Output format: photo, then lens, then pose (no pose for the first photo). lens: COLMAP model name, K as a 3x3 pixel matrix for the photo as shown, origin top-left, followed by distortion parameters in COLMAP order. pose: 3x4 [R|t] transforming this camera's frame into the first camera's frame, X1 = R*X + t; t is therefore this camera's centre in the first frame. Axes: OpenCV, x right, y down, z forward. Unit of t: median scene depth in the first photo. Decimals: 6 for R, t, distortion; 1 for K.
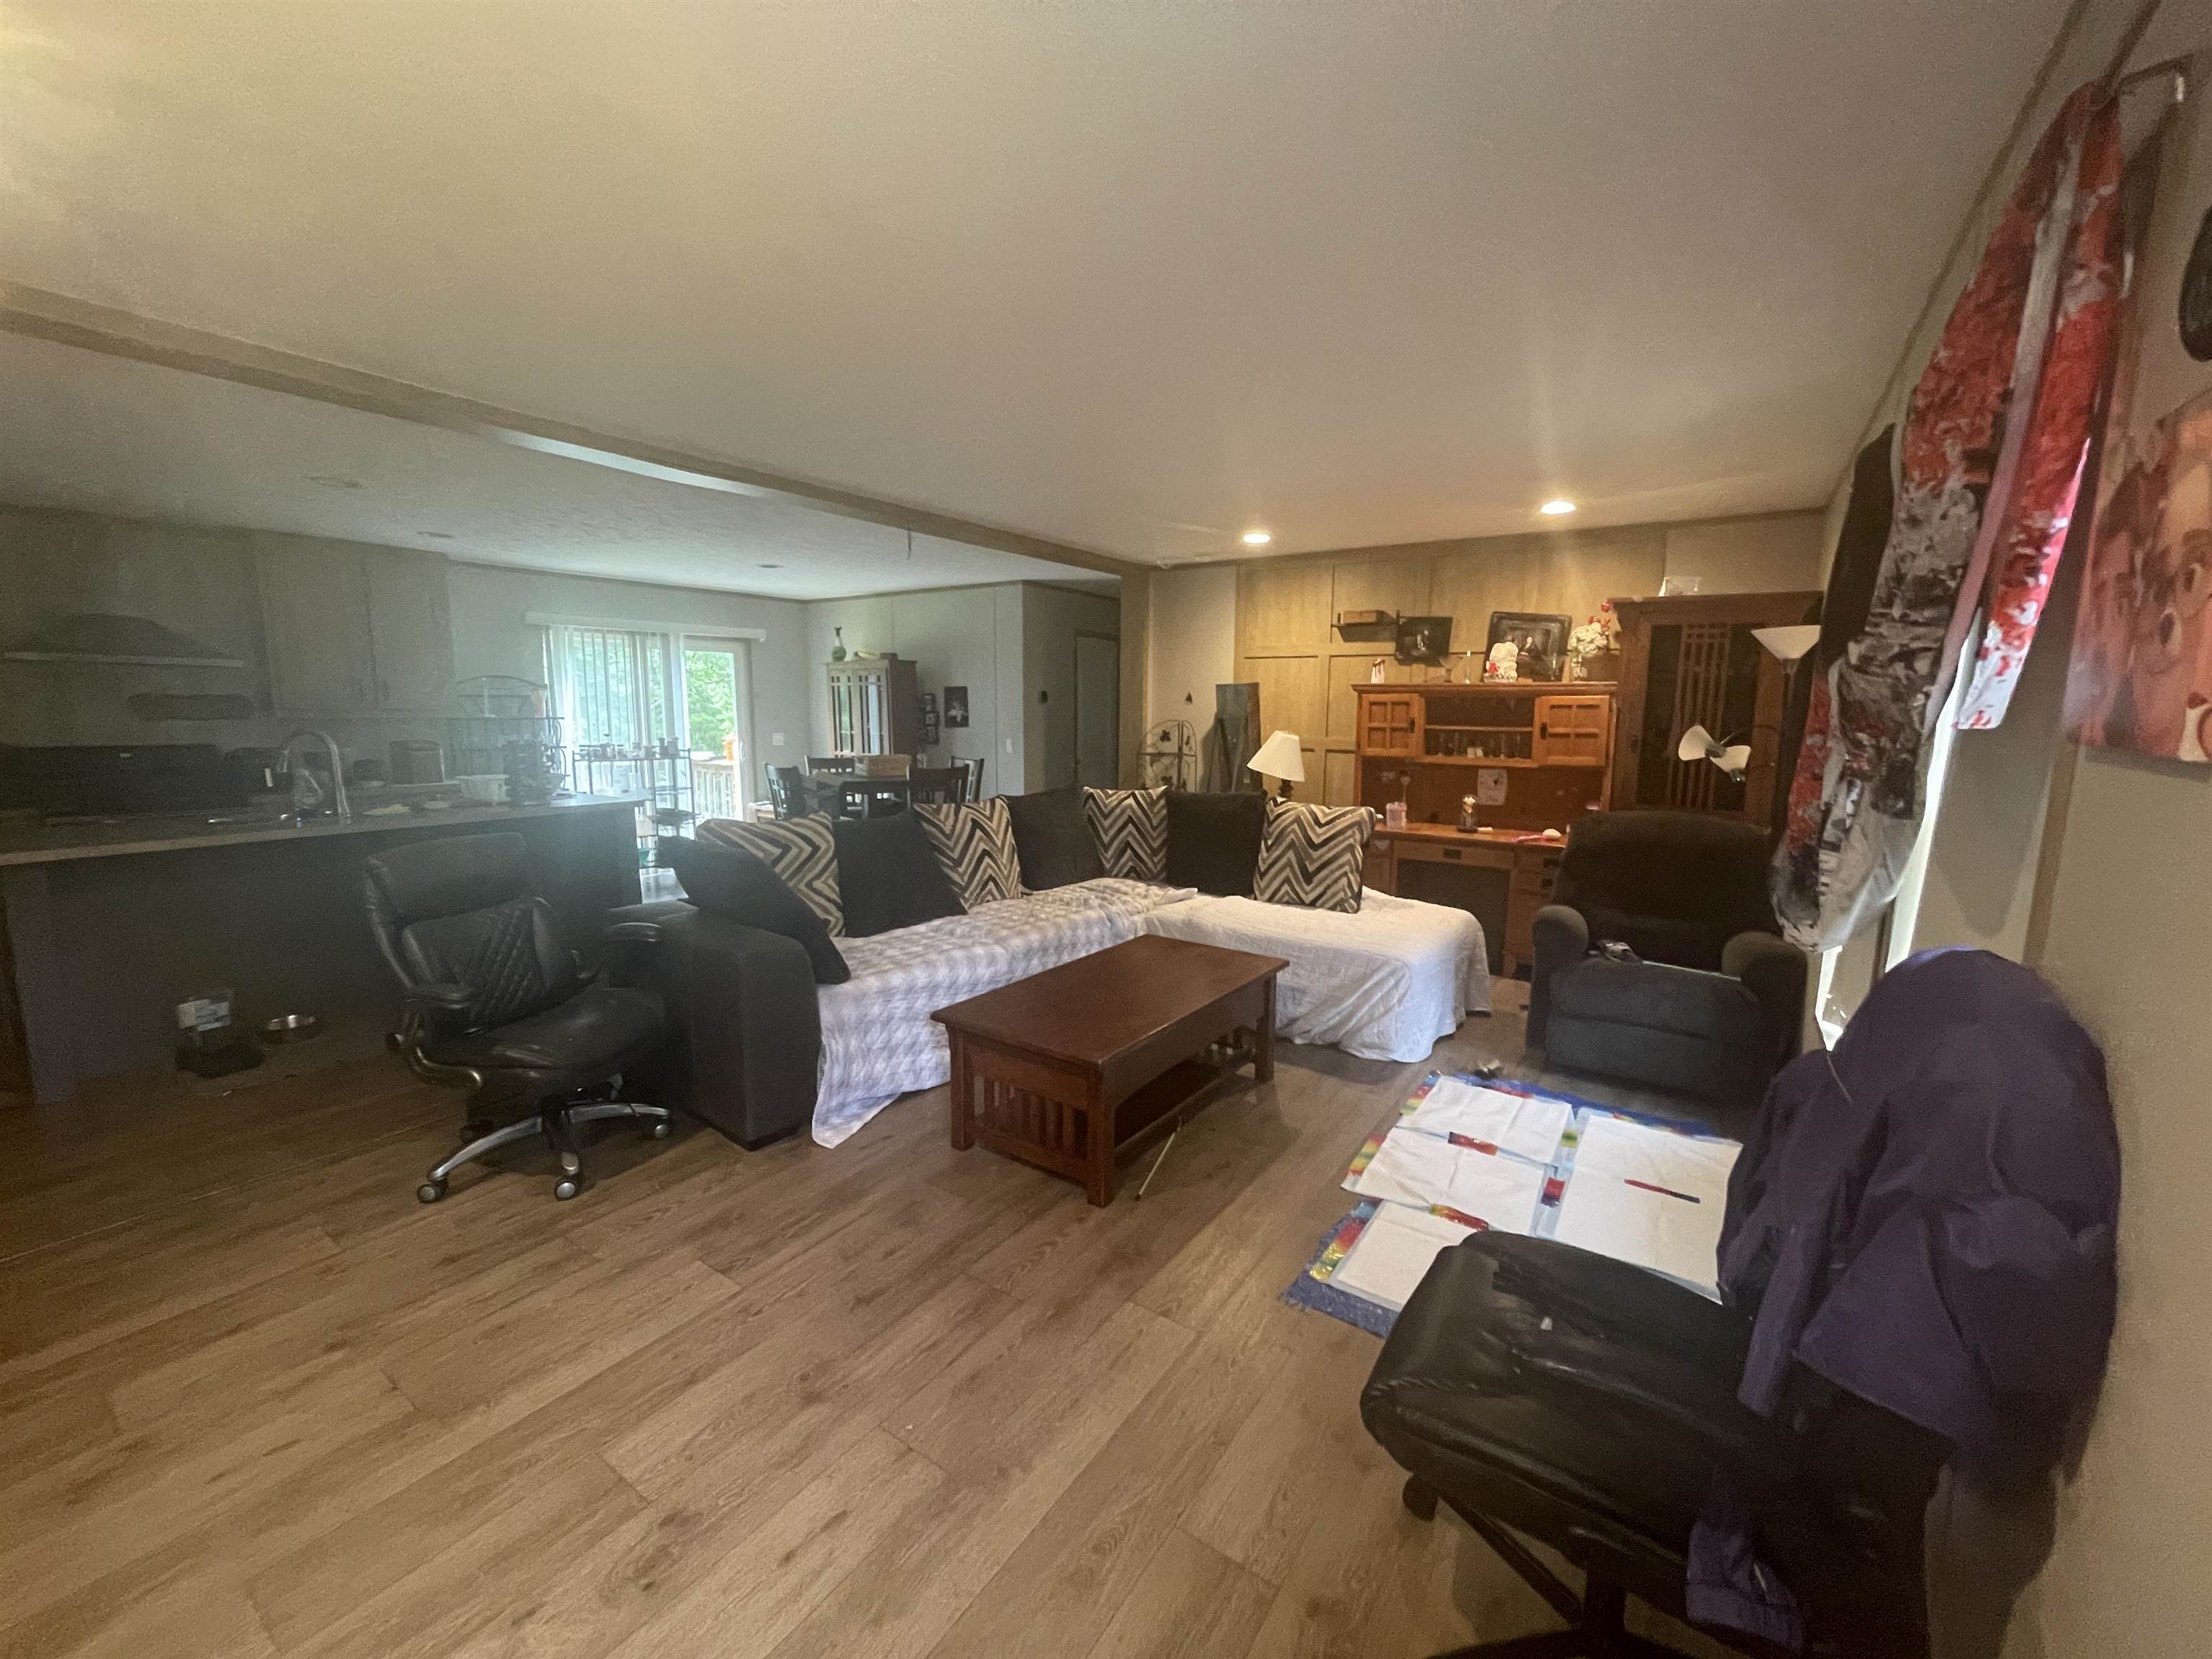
lens RADIAL K [[893.8, 0, 1113.6], [0, 893.8, 831.4], [0, 0, 1]] dist [-0.002882, -0.000225]
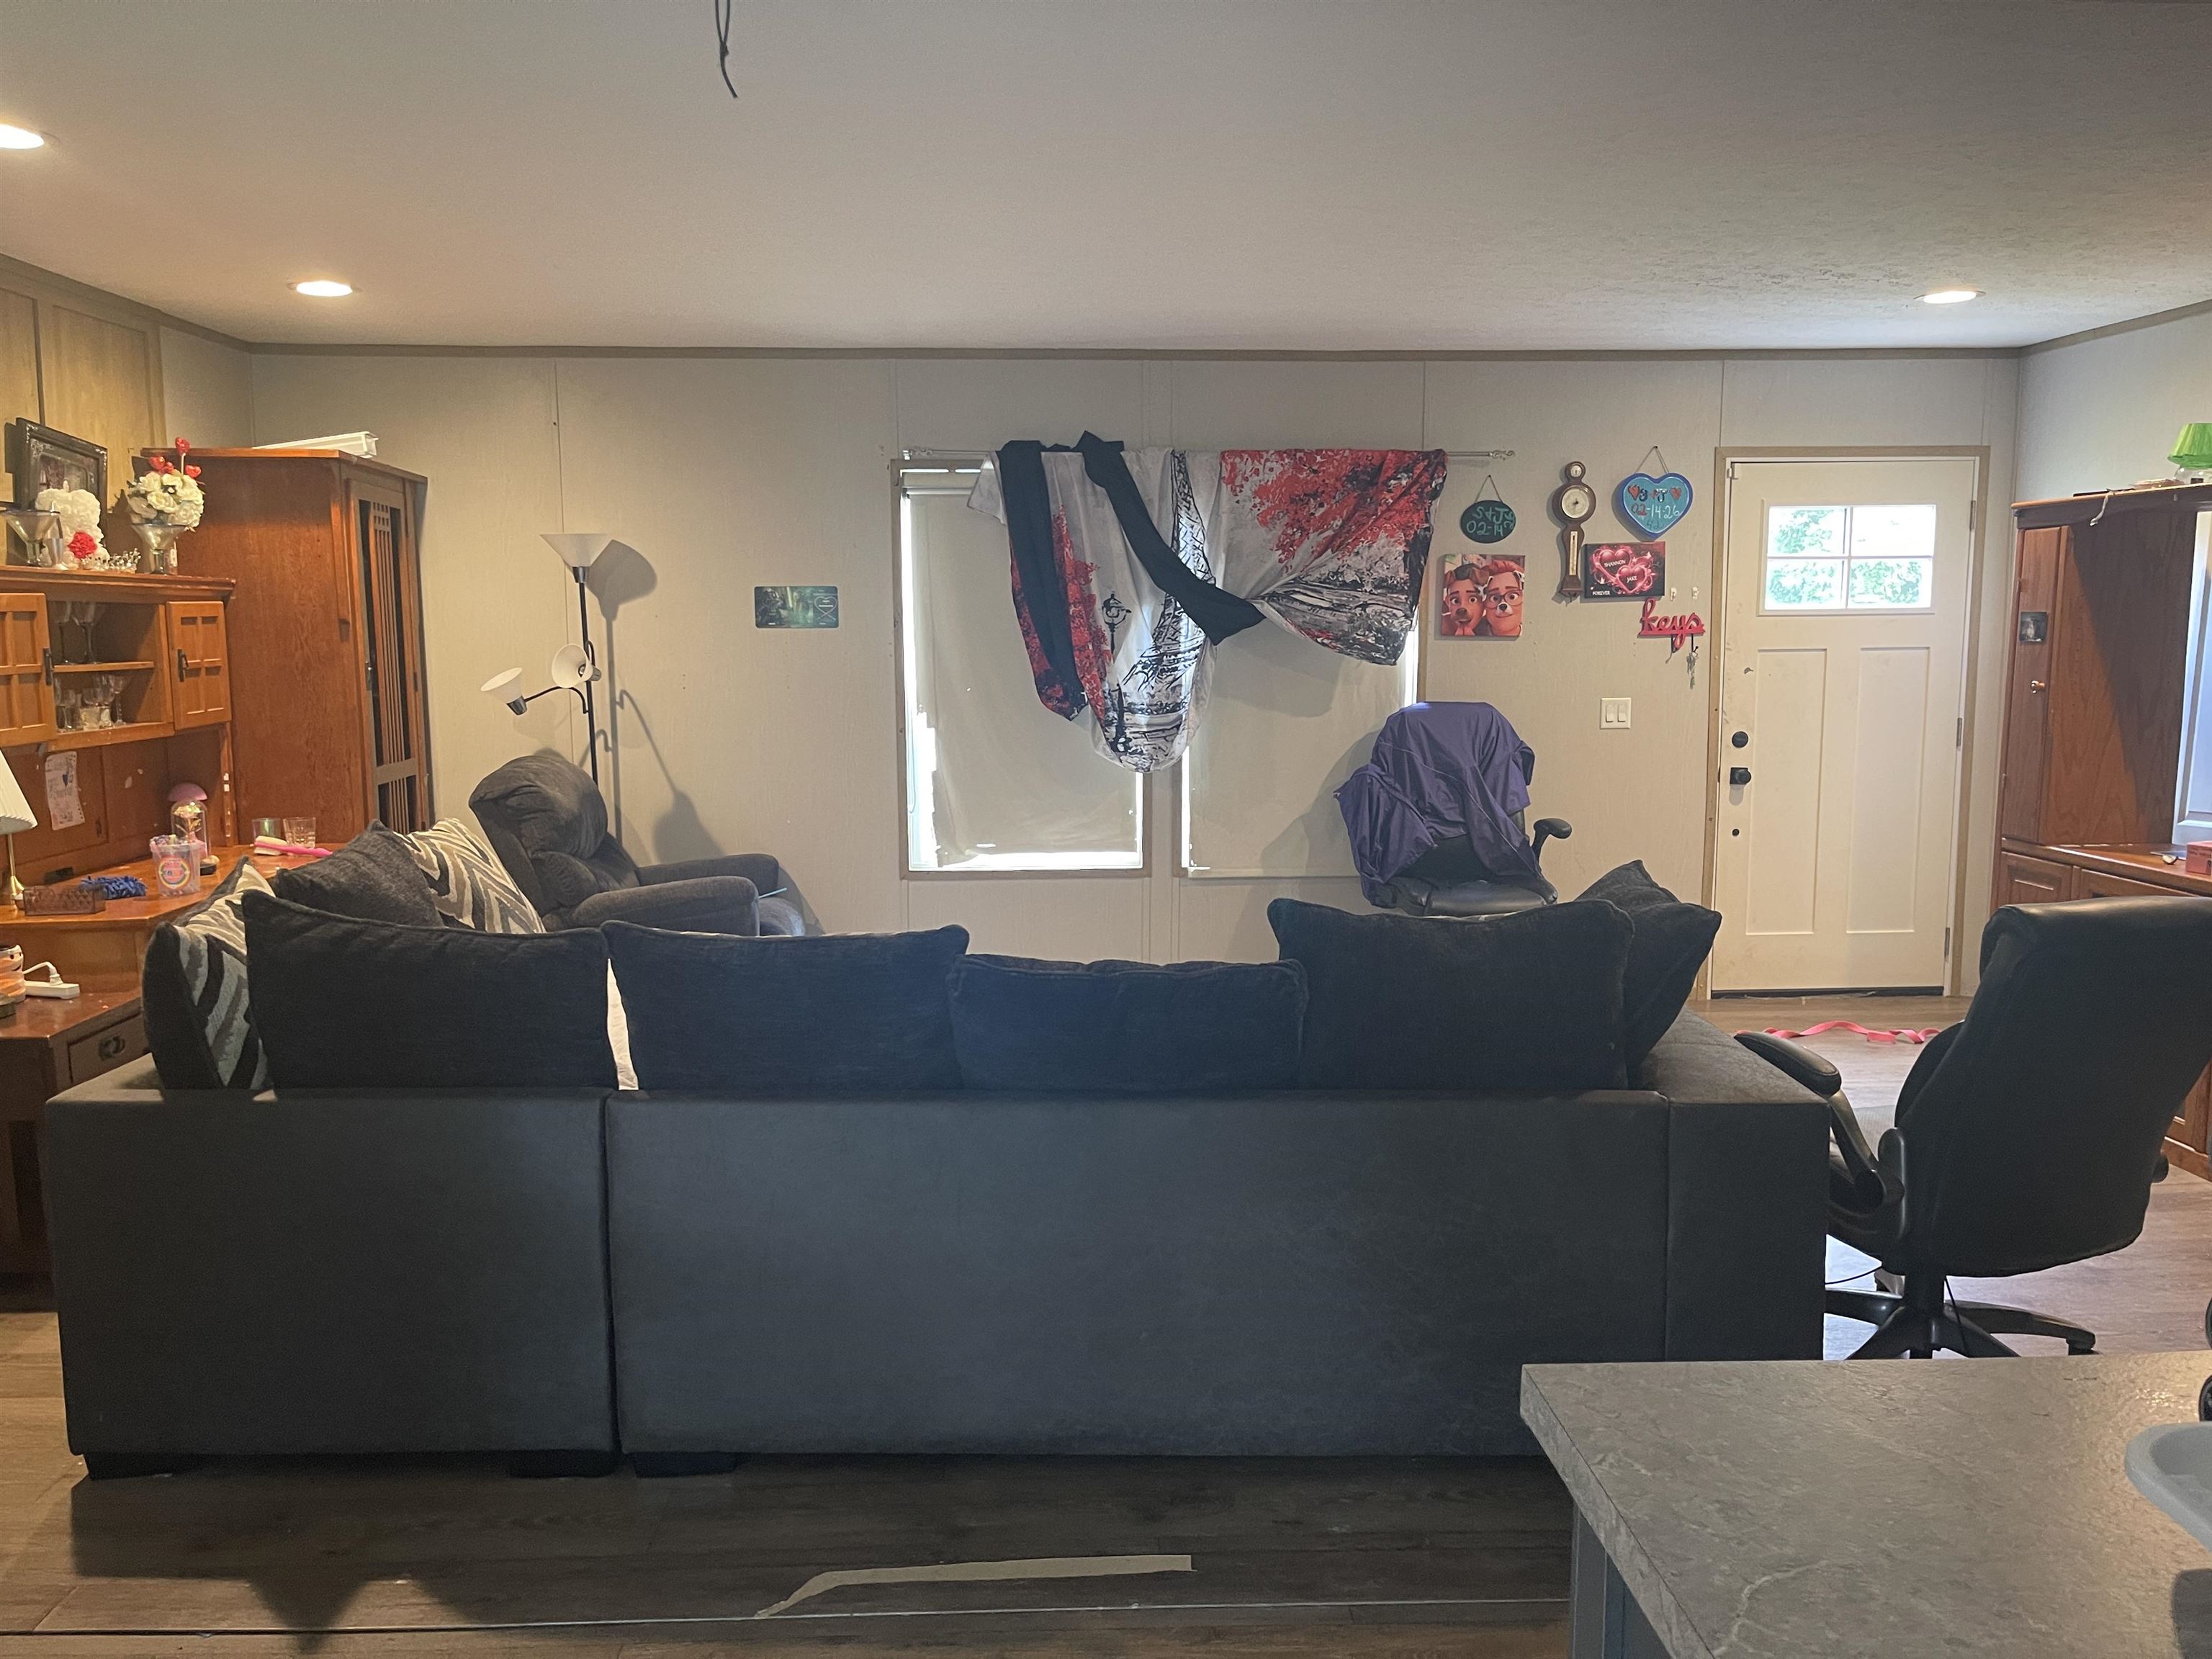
lens RADIAL K [[1687.0, 0, 1115.6], [0, 1687.0, 821.9], [0, 0, 1]] dist [0.065390, -0.081407]
pose [[-0.602333, -0.103306, 0.791532, -0.835852], [0.104219, 0.972925, 0.206288, -0.214328], [-0.791412, 0.206747, -0.575258, 1.435346]]
